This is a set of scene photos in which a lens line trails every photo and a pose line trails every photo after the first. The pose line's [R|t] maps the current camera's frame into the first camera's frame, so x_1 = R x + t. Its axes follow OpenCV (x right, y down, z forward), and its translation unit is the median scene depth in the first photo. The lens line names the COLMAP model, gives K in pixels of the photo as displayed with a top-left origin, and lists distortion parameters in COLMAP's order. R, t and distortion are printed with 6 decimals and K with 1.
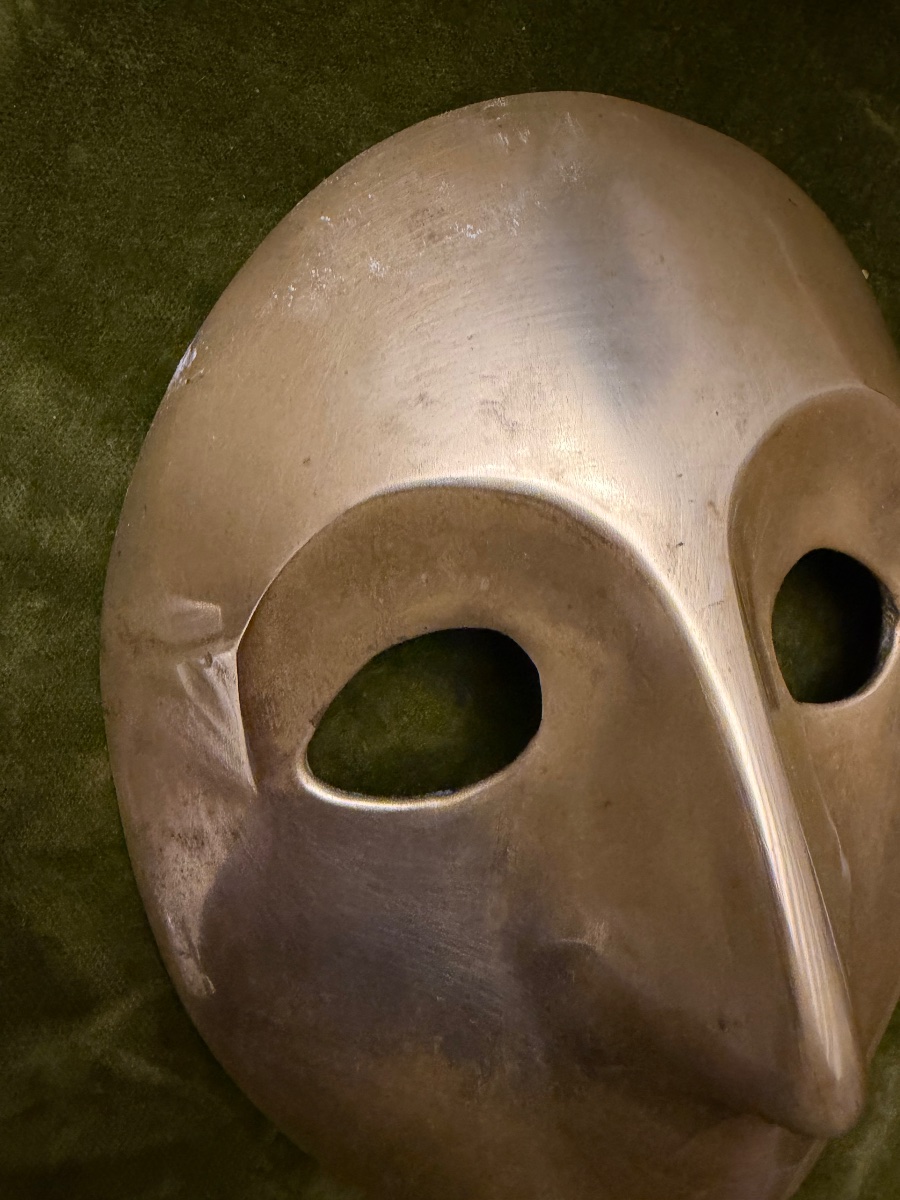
lens RADIAL K [[939.3, 0, 451.9], [0, 939.3, 498.9], [0, 0, 1]] dist [-0.007821, -0.002430]
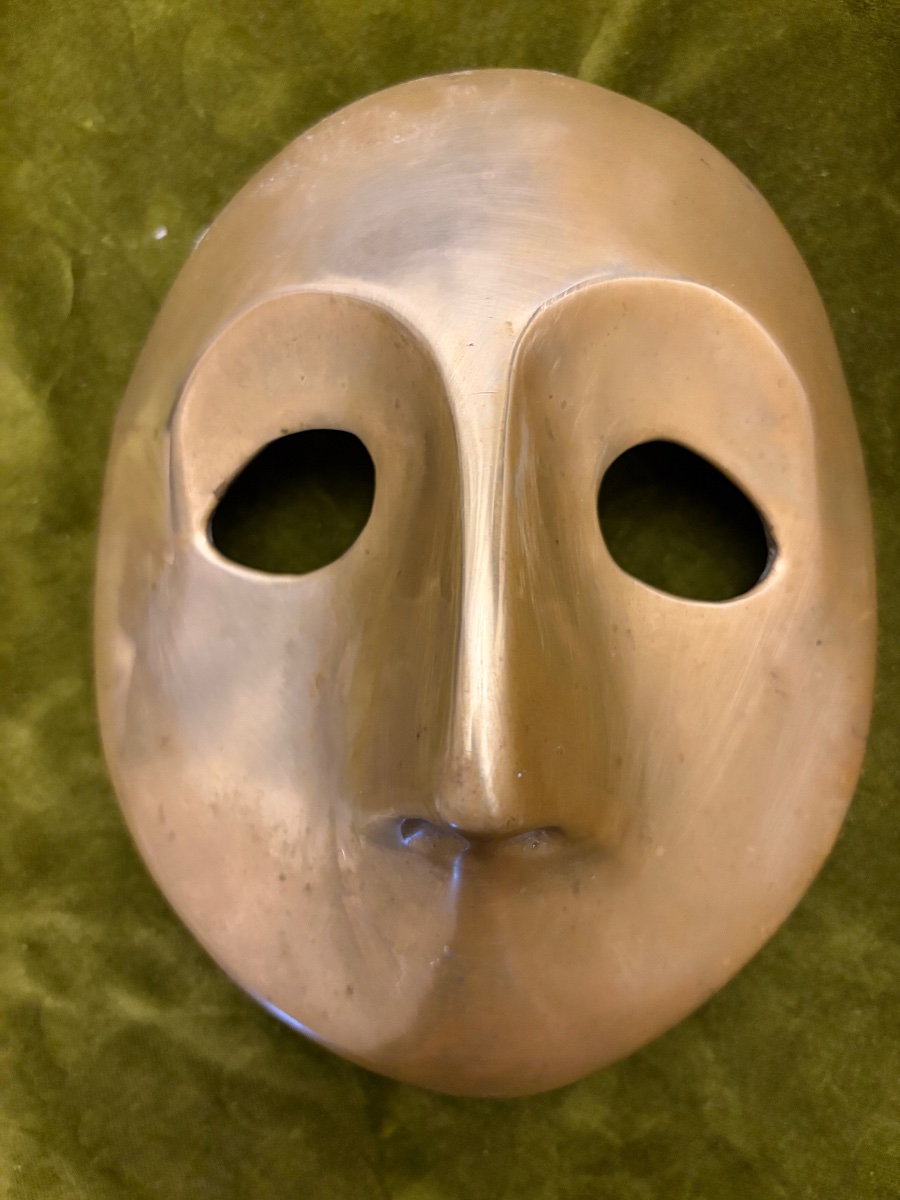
lens RADIAL K [[958.8, 0, 450.0], [0, 958.8, 600.0], [0, 0, 1]] dist [0.008549, -0.120119]
pose [[0.932828, 0.161551, -0.322077, 0.590539], [-0.210705, 0.969668, -0.123884, 0.466571], [0.292294, 0.183426, 0.938573, -0.115081]]
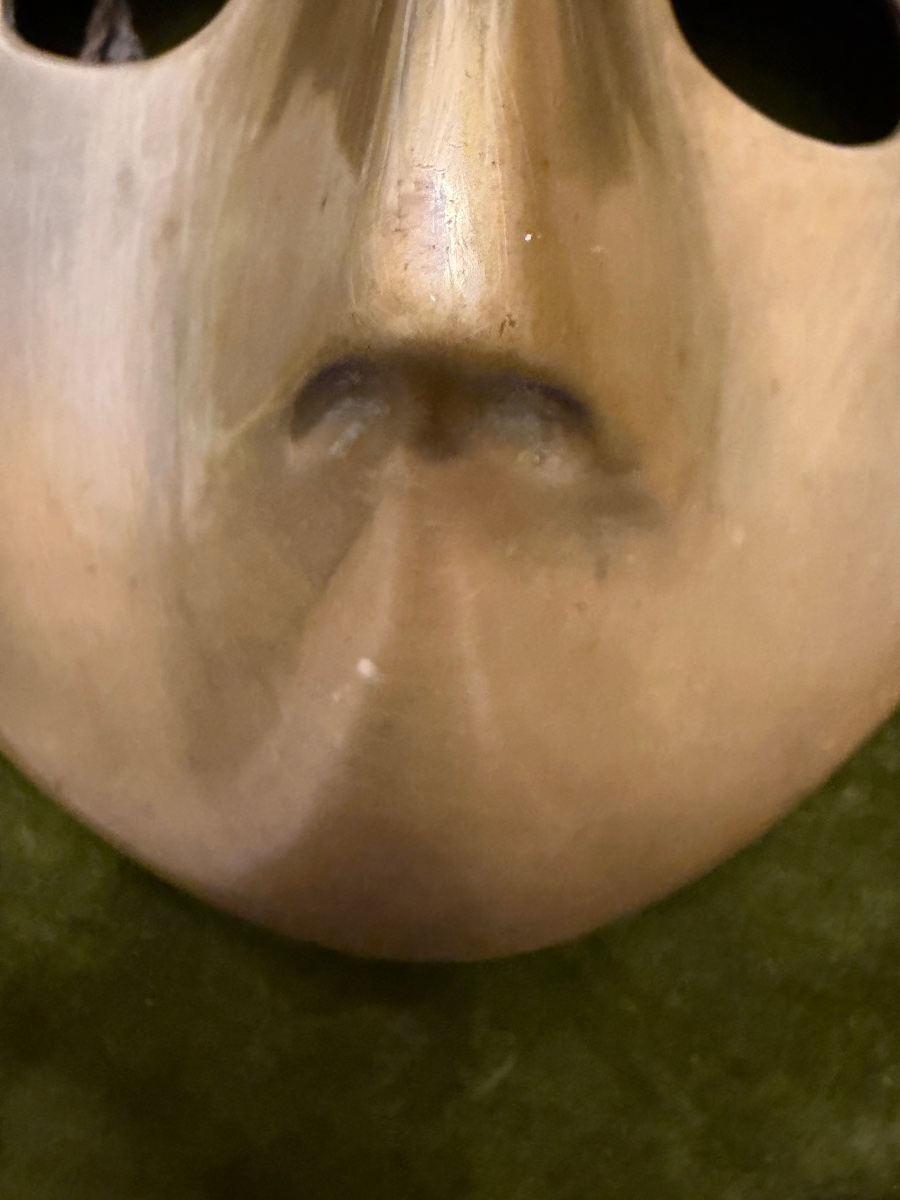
lens RADIAL K [[933.4, 0, 449.4], [0, 933.4, 493.5], [0, 0, 1]] dist [-0.005409, 0.001605]
pose [[0.939685, 0.198736, -0.278382, 0.485427], [-0.247939, 0.956437, -0.154127, 0.698745], [0.235624, 0.213852, 0.948023, 0.442561]]
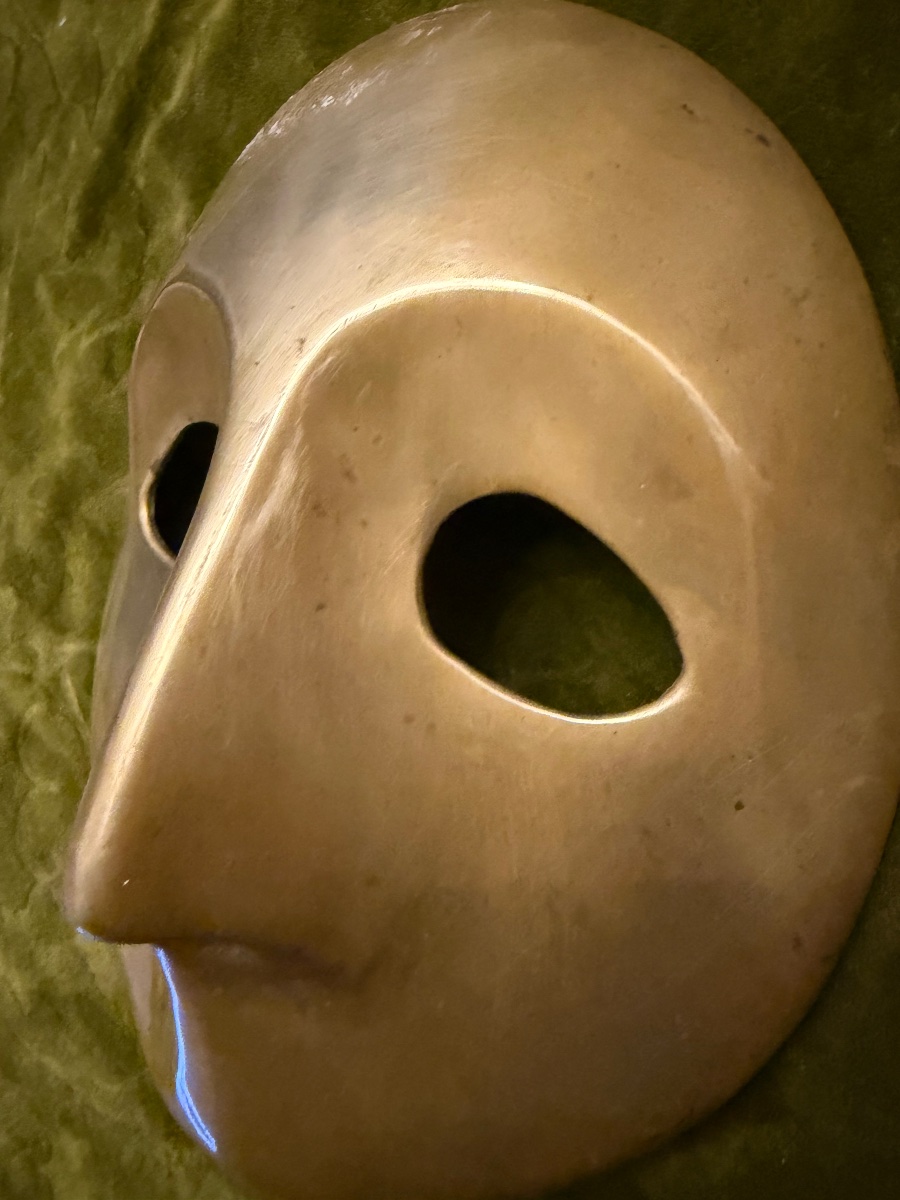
lens RADIAL K [[933.4, 0, 449.4], [0, 933.4, 493.5], [0, 0, 1]] dist [-0.005409, 0.001605]
pose [[0.611917, 0.305725, -0.729445, 1.038087], [-0.381228, 0.922075, 0.066655, 0.025750], [0.692980, 0.237298, 0.680785, 0.405481]]
